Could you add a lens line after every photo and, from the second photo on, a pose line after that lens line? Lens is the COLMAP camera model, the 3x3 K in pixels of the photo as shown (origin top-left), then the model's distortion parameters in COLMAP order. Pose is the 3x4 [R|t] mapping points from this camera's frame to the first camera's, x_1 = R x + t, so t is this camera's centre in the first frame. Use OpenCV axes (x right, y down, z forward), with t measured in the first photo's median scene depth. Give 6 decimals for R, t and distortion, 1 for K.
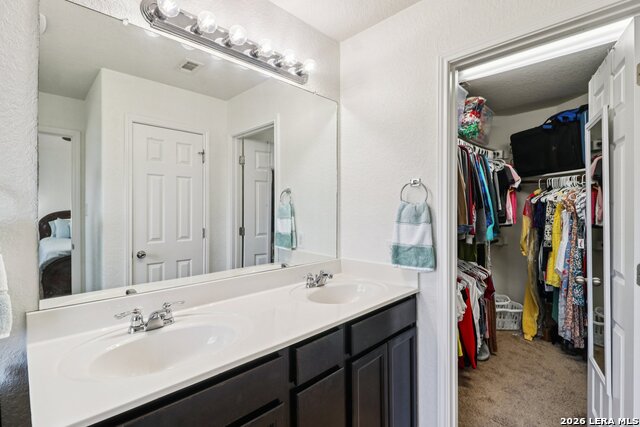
lens RADIAL K [[303.8, 0, 312.3], [0, 303.8, 210.0], [0, 0, 1]] dist [-0.000510, -0.013819]
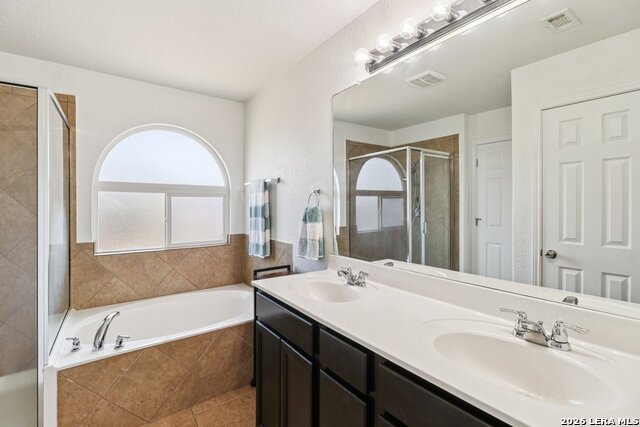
lens RADIAL K [[302.8, 0, 319.0], [0, 302.8, 203.5], [0, 0, 1]] dist [0.000898, 0.000218]
pose [[-0.145856, -0.004498, -0.989296, 0.420846], [0.002907, 0.999983, -0.004975, -0.000857], [0.989302, -0.003601, -0.145841, 0.451286]]
